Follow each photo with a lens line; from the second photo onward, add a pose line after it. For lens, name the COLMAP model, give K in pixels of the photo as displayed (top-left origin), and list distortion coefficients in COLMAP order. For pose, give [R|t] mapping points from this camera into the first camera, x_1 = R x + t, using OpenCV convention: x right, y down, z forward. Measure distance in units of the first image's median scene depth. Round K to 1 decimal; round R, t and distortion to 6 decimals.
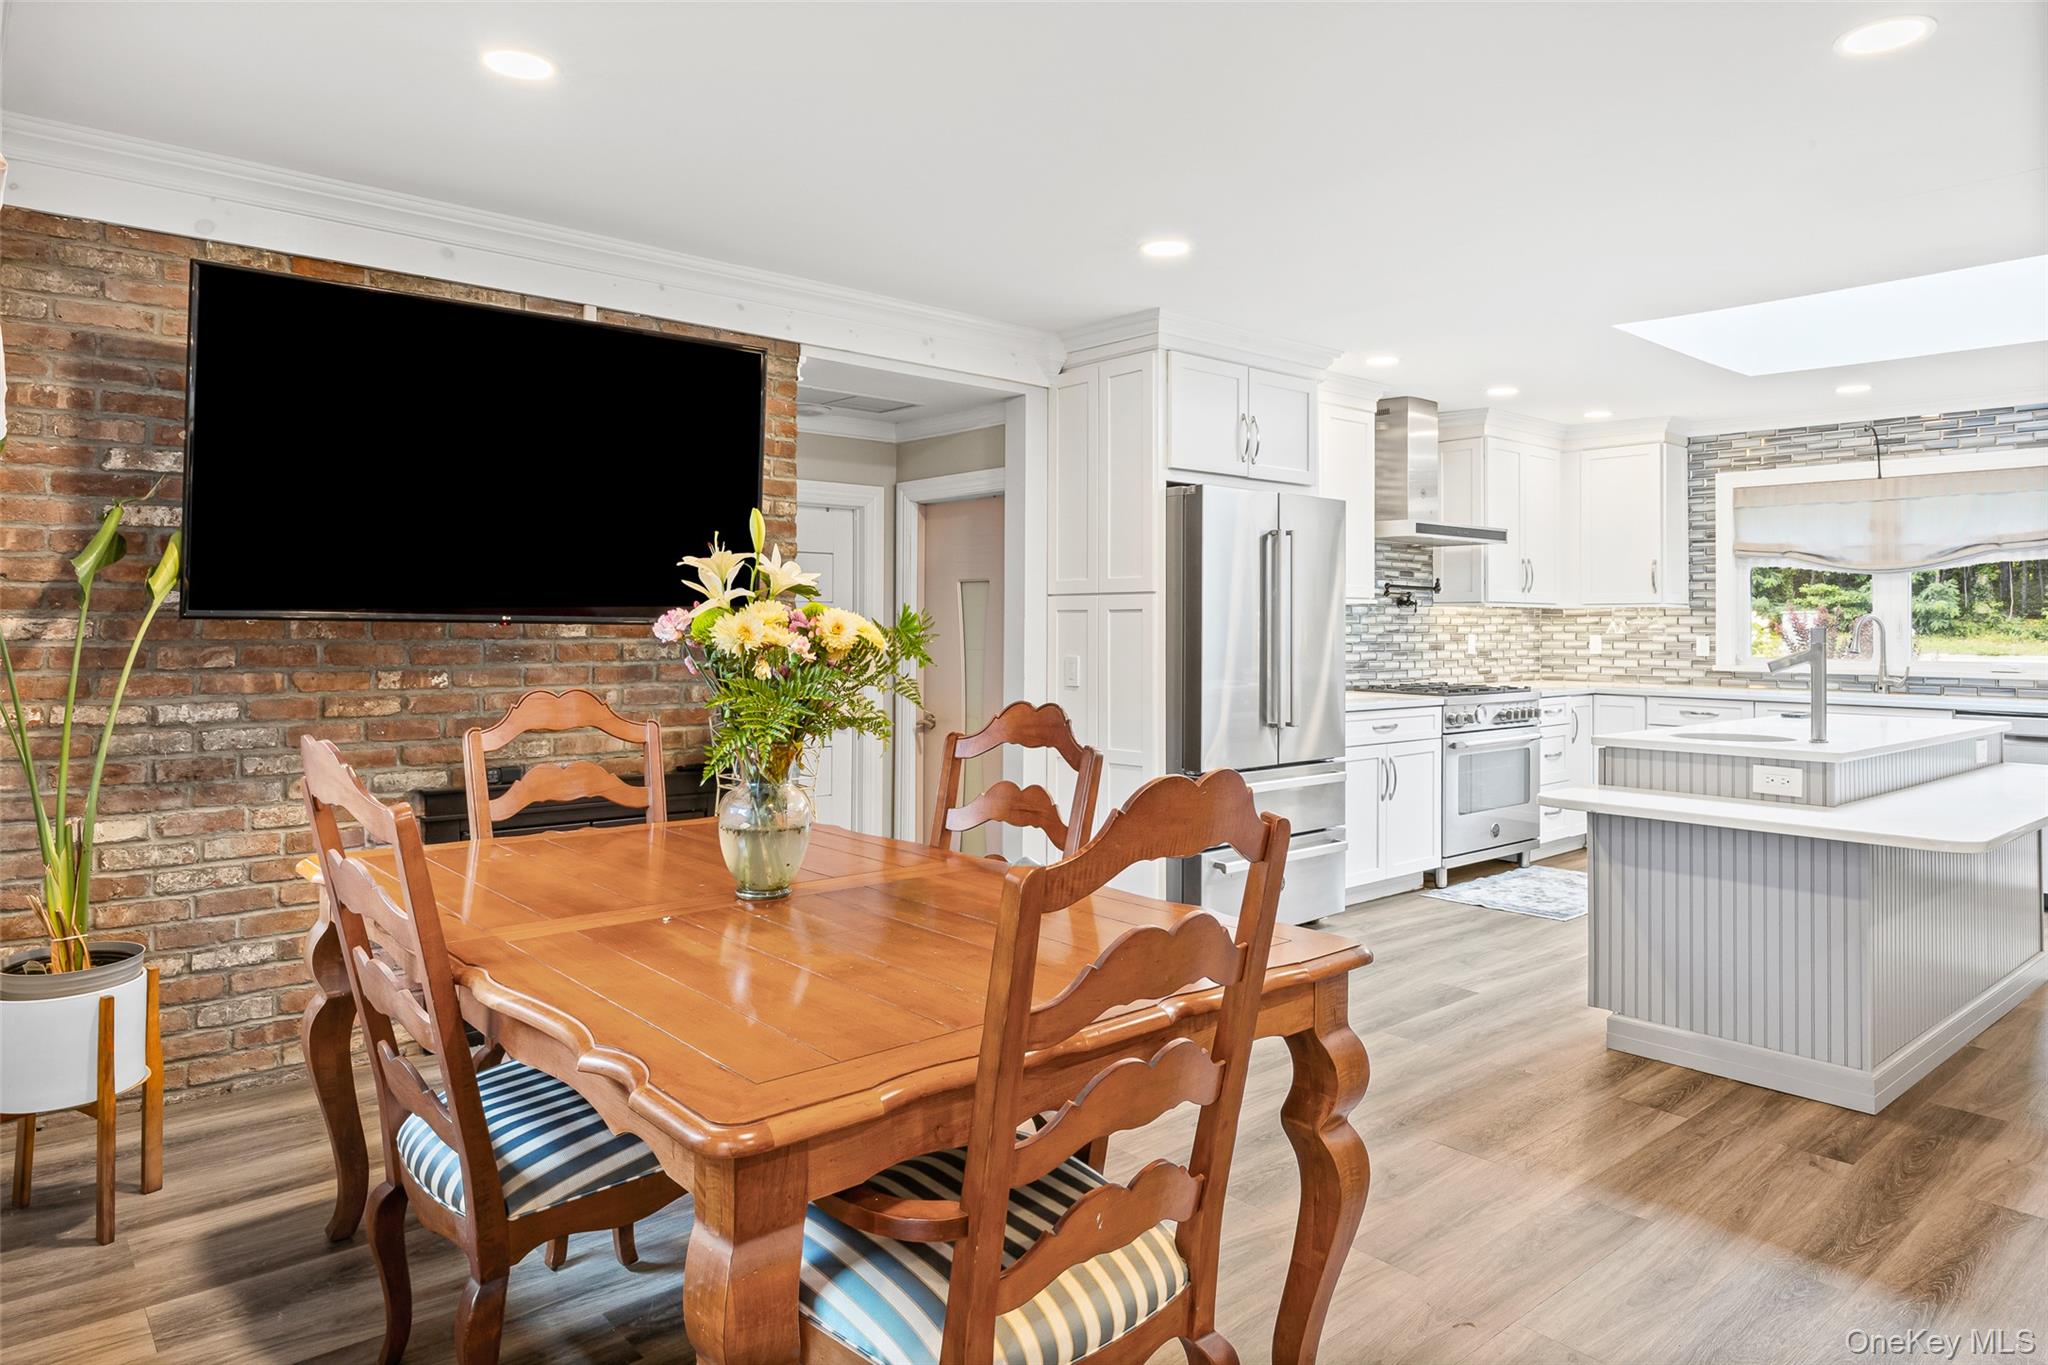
lens RADIAL K [[1257.3, 0, 1039.5], [0, 1257.3, 613.3], [0, 0, 1]] dist [-0.004501, 0.001863]
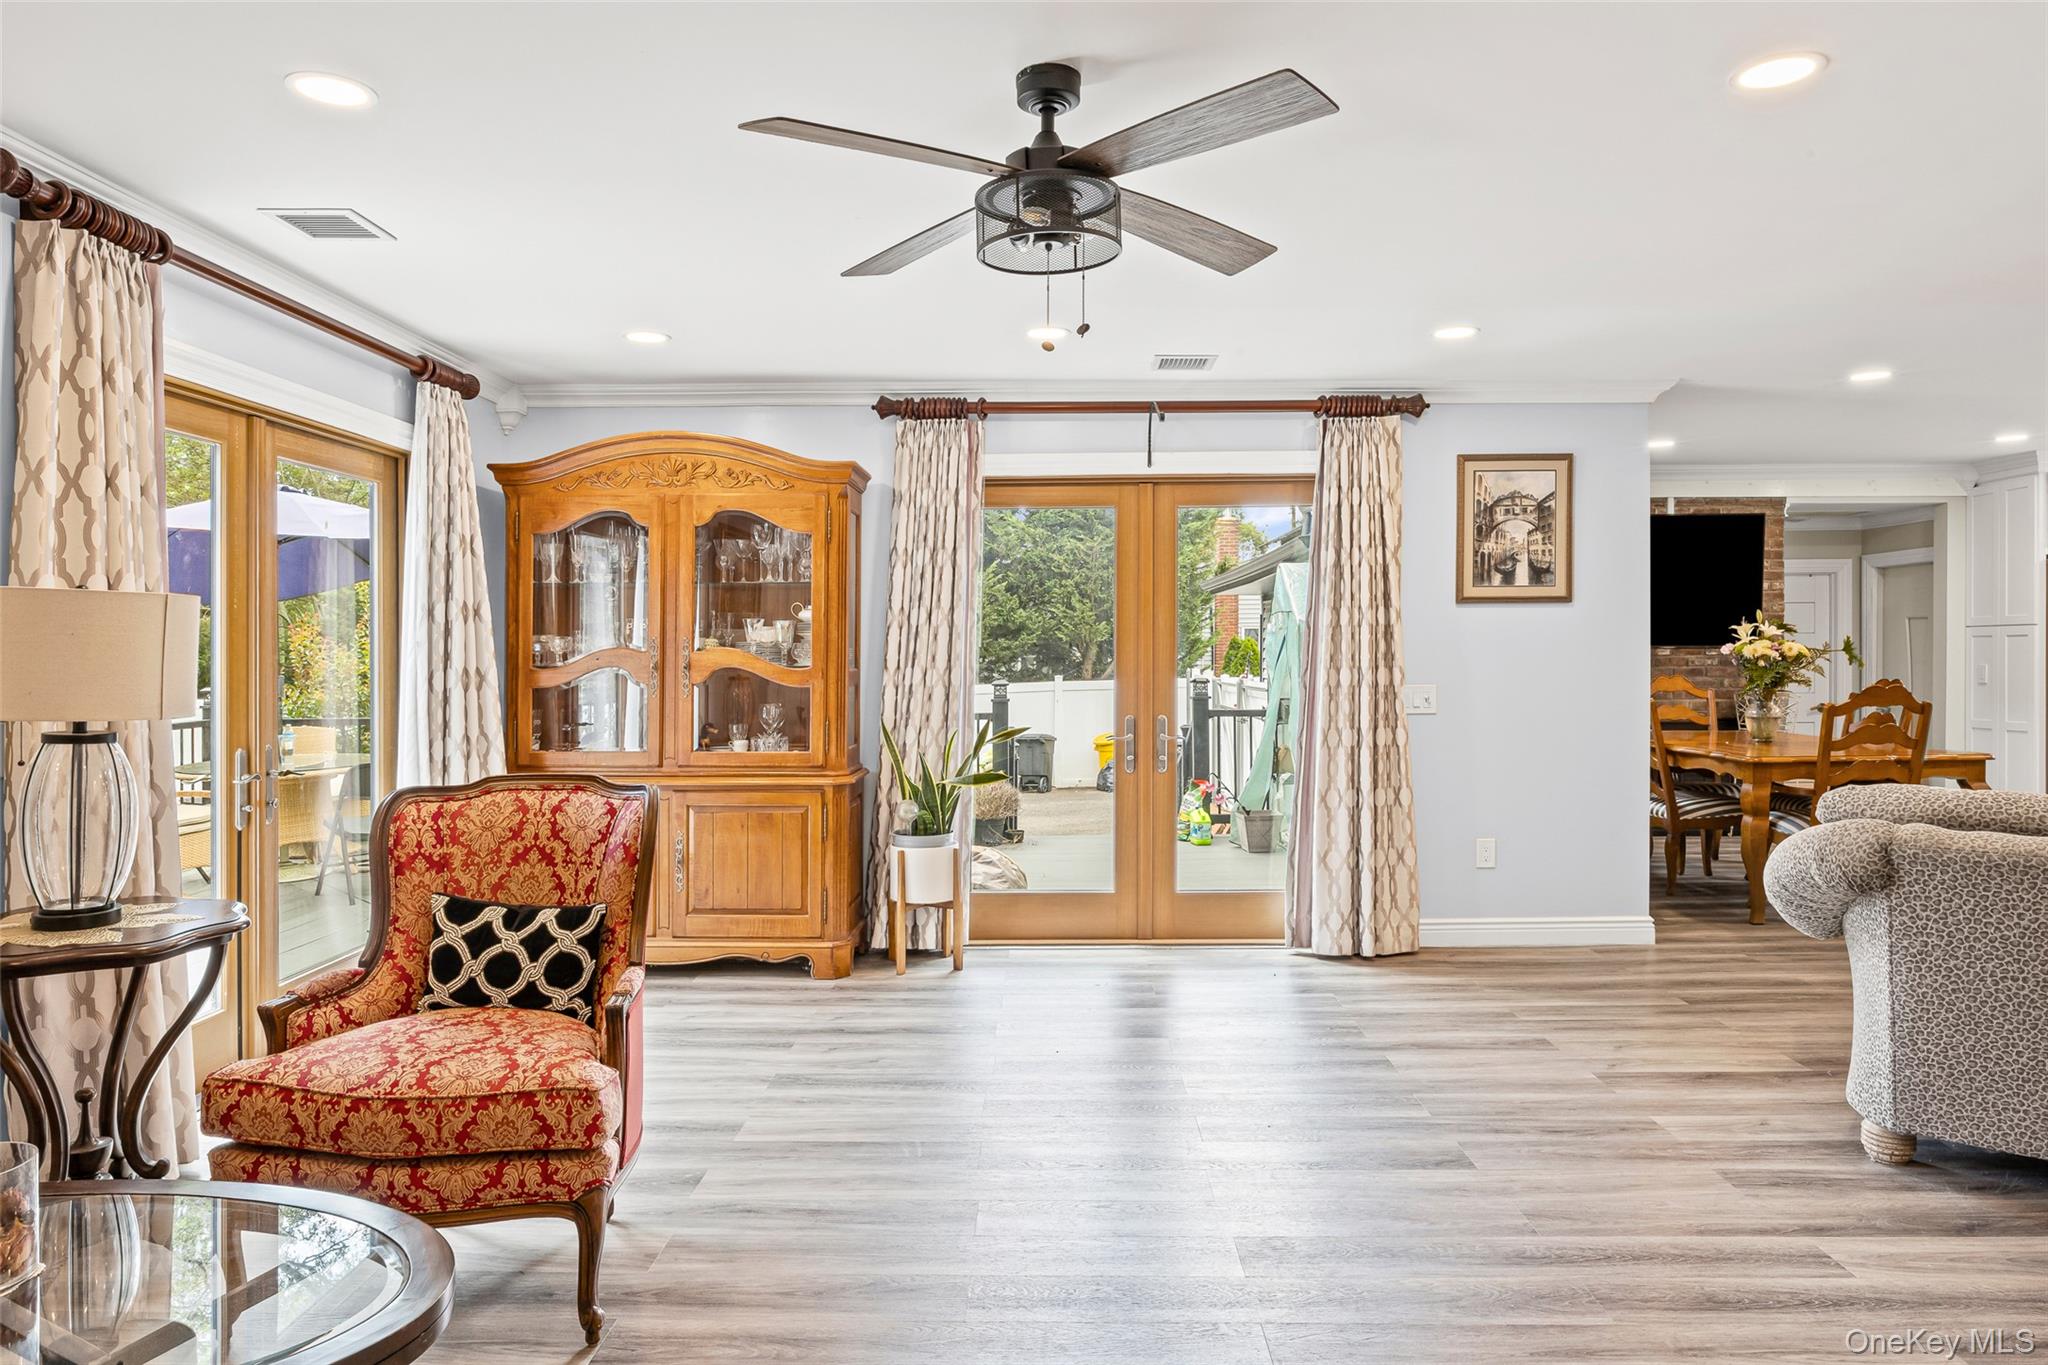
lens RADIAL K [[1295.8, 0, 1012.3], [0, 1295.8, 663.5], [0, 0, 1]] dist [0.002040, -0.002005]
pose [[0.732370, -0.004192, -0.680894, 0.331195], [0.018595, 0.999731, 0.013846, -0.017295], [0.680653, -0.022802, 0.732251, -1.425239]]
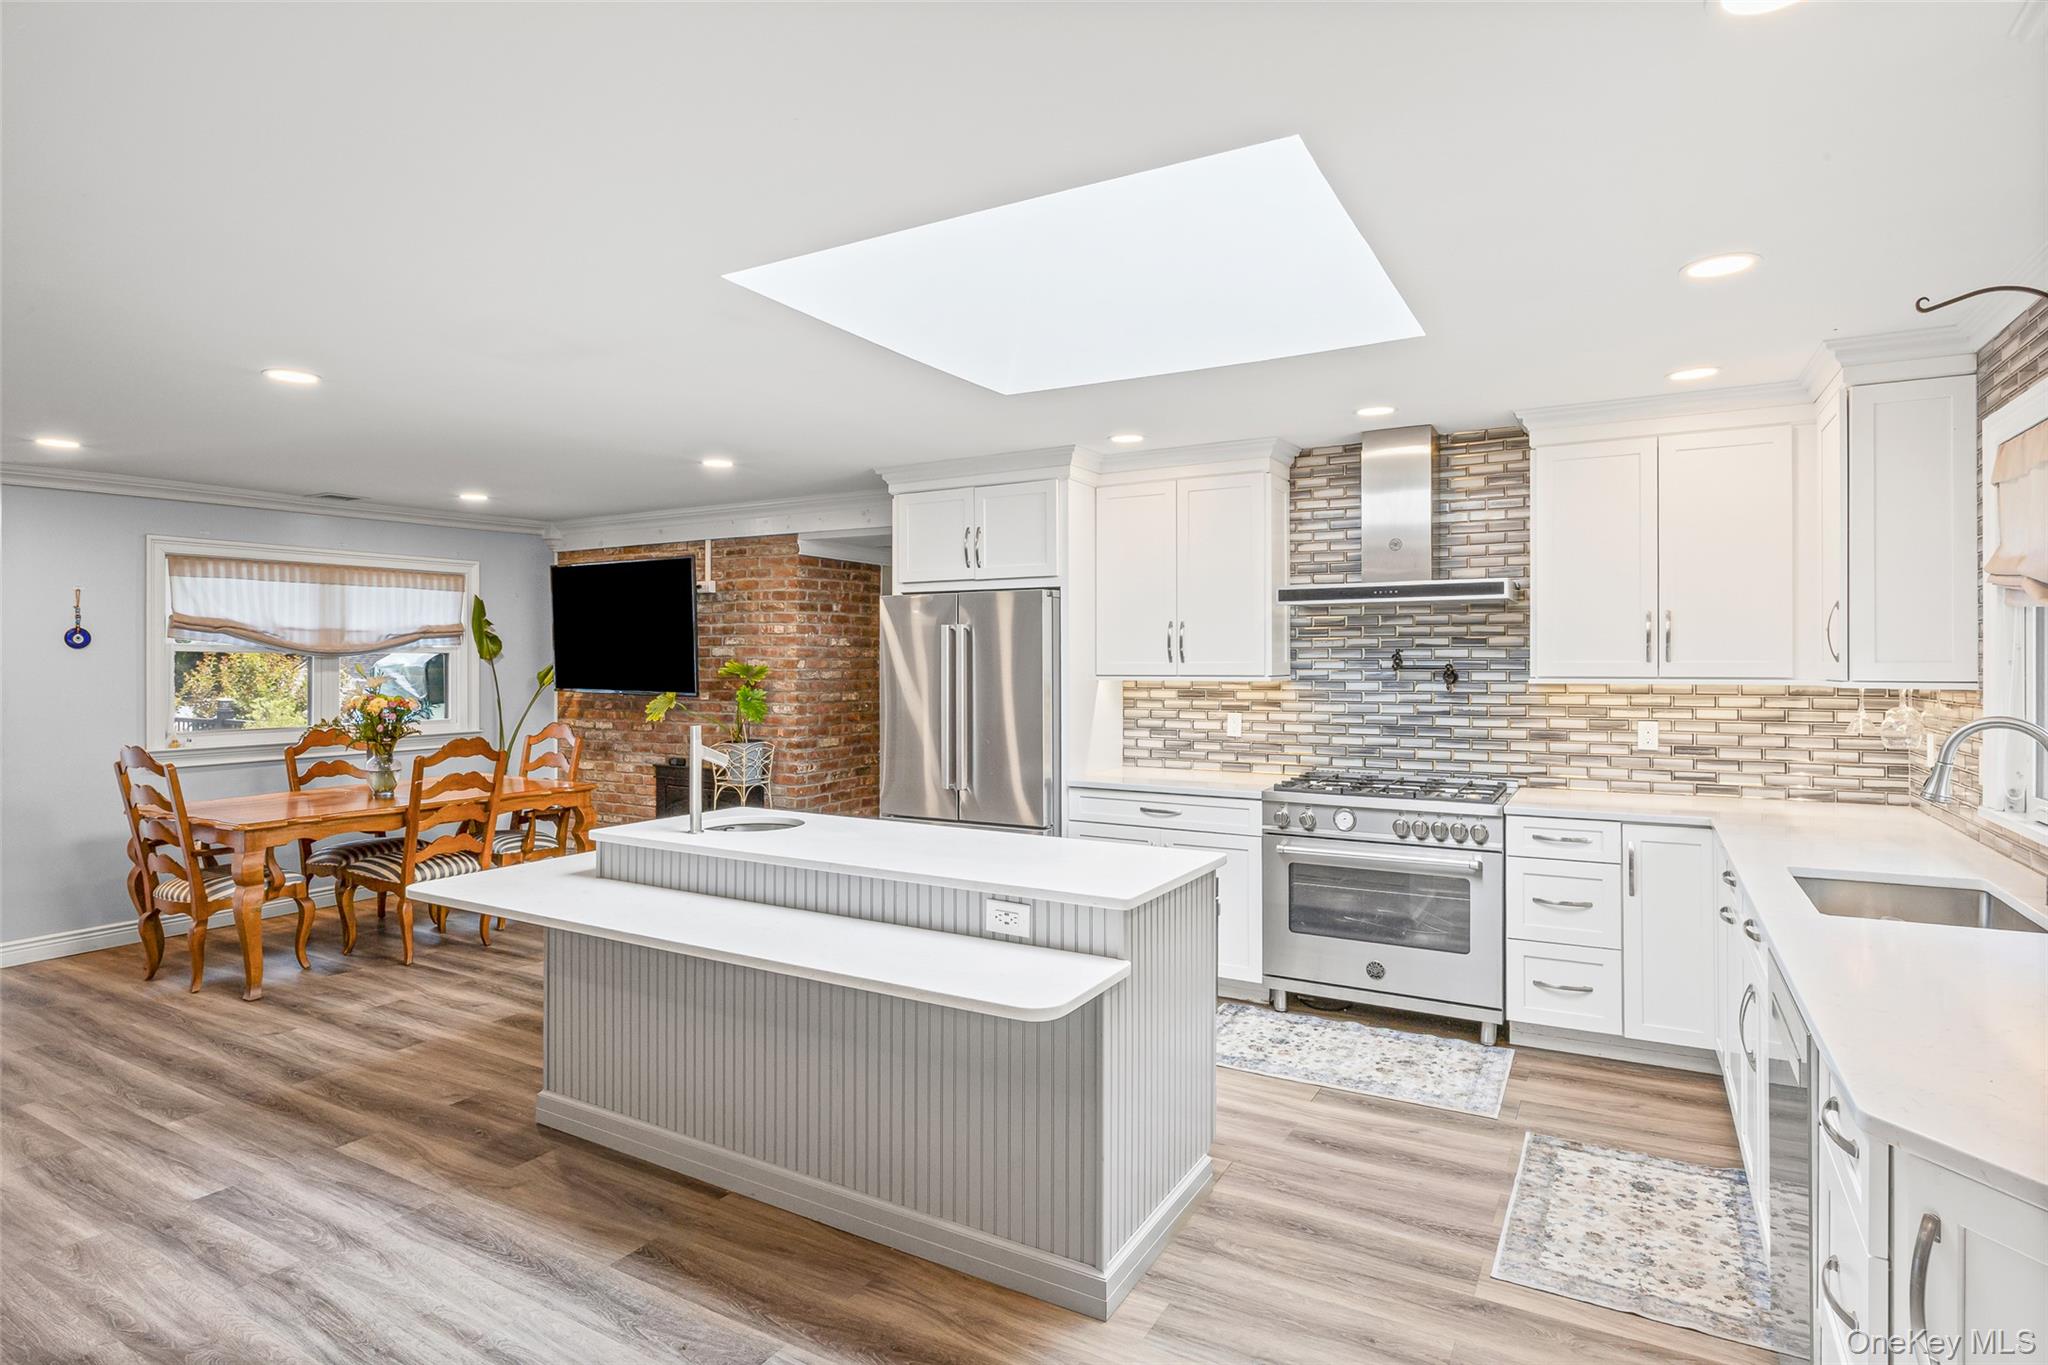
lens RADIAL K [[1069.1, 0, 1013.1], [0, 1069.1, 664.4], [0, 0, 1]] dist [-0.011077, -0.001420]
pose [[0.321923, -0.003612, -0.946759, 1.583748], [0.010953, 0.999940, -0.000091, -0.036733], [0.946702, -0.010341, 0.321943, 0.976650]]
